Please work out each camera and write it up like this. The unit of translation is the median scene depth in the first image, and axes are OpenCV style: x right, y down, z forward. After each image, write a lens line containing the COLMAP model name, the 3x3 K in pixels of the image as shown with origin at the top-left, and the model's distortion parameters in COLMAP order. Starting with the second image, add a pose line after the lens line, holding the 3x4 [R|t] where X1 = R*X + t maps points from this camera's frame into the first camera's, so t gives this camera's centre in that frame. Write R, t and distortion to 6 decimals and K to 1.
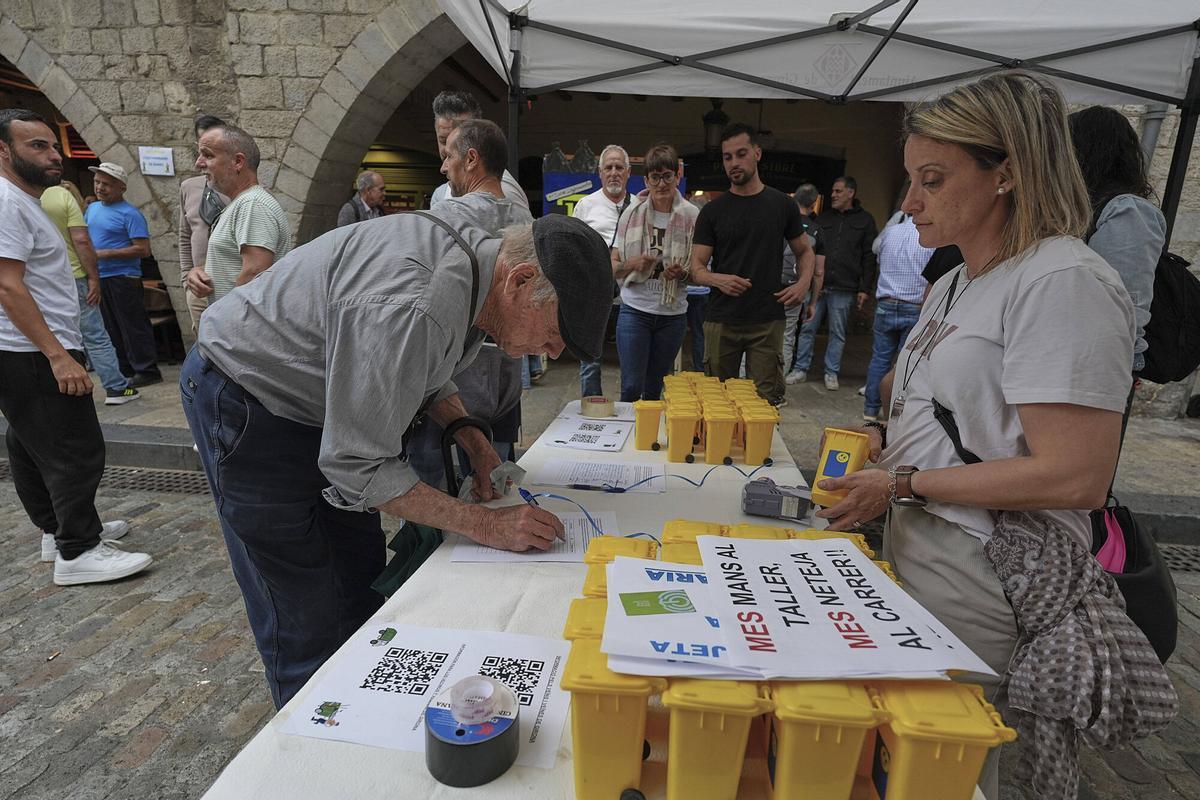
lens RADIAL K [[579.7, 0, 604.1], [0, 579.7, 397.6], [0, 0, 1]] dist [0.000635, 0.000279]
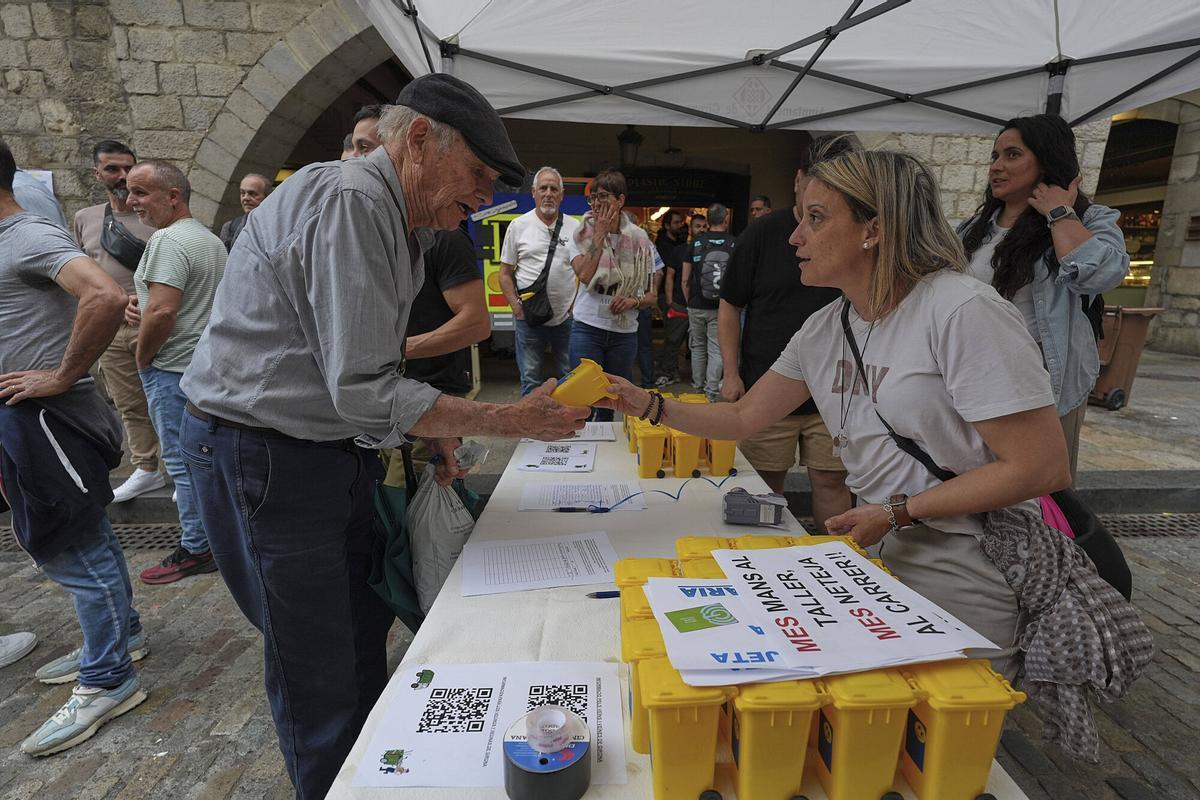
lens RADIAL K [[577.6, 0, 603.3], [0, 577.6, 398.5], [0, 0, 1]] dist [0.001420, -0.000509]
pose [[0.989504, -0.057266, 0.132675, -0.075535], [0.059744, 0.998104, -0.014770, -0.019378], [-0.131577, 0.022541, 0.991050, -0.023909]]
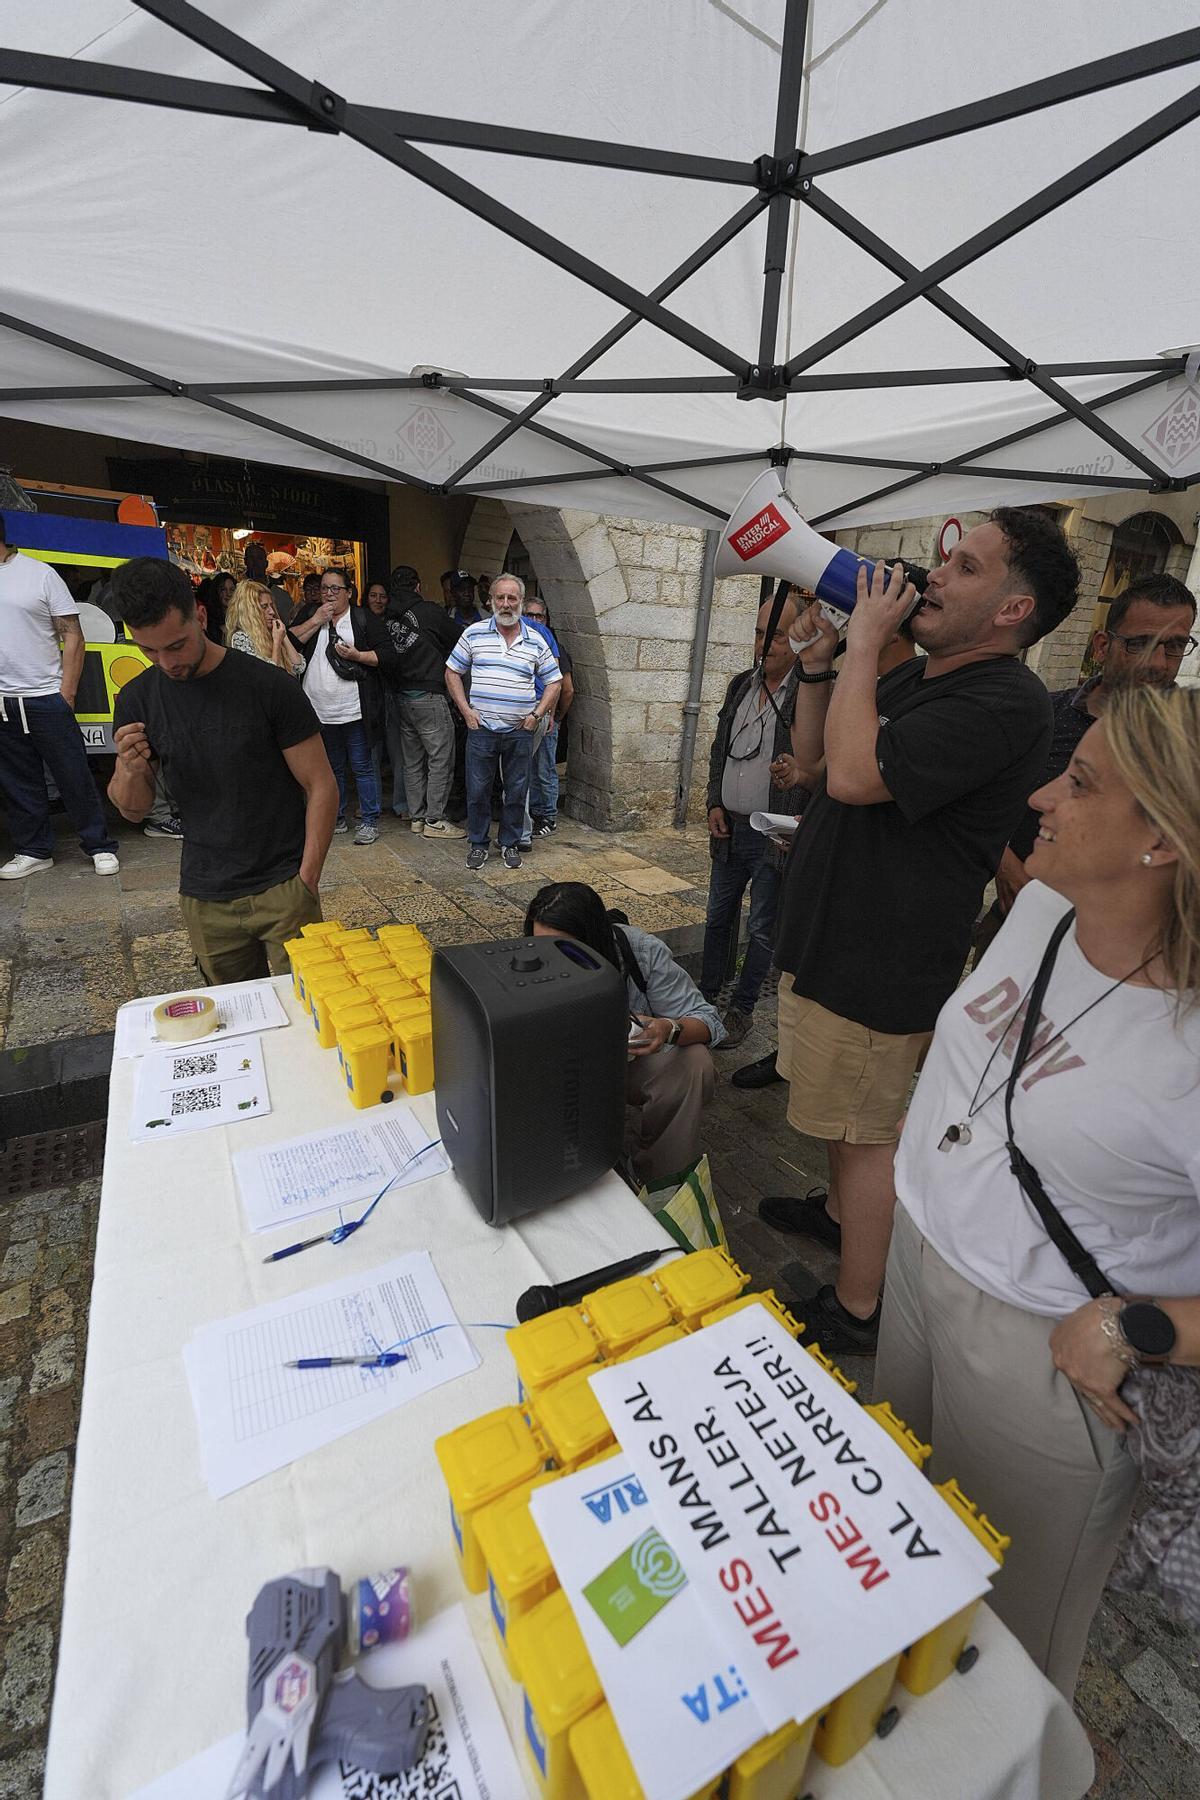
lens RADIAL K [[769.9, 0, 596.4], [0, 769.9, 893.7], [0, 0, 1]] dist [0.002805, 0.000674]
pose [[0.803208, -0.188887, 0.564958, -0.111044], [0.117753, 0.980028, 0.160250, -0.221214], [-0.583944, -0.062188, 0.809408, 0.110016]]
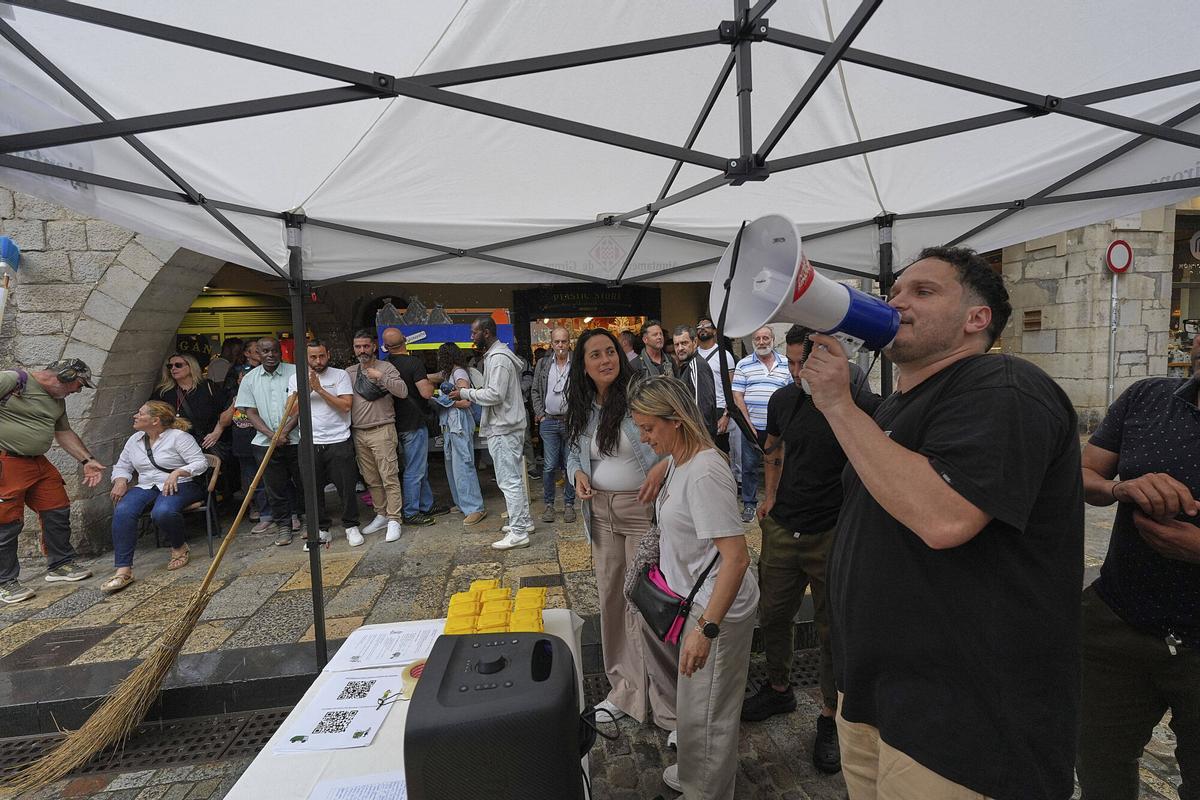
lens RADIAL K [[516.4, 0, 598.0], [0, 516.4, 402.7], [0, 0, 1]] dist [-0.002291, 0.001481]
pose [[0.971938, -0.087896, 0.218201, 0.205391], [0.120279, 0.982840, -0.139855, -0.228539], [-0.202164, 0.162175, 0.965831, 0.135010]]
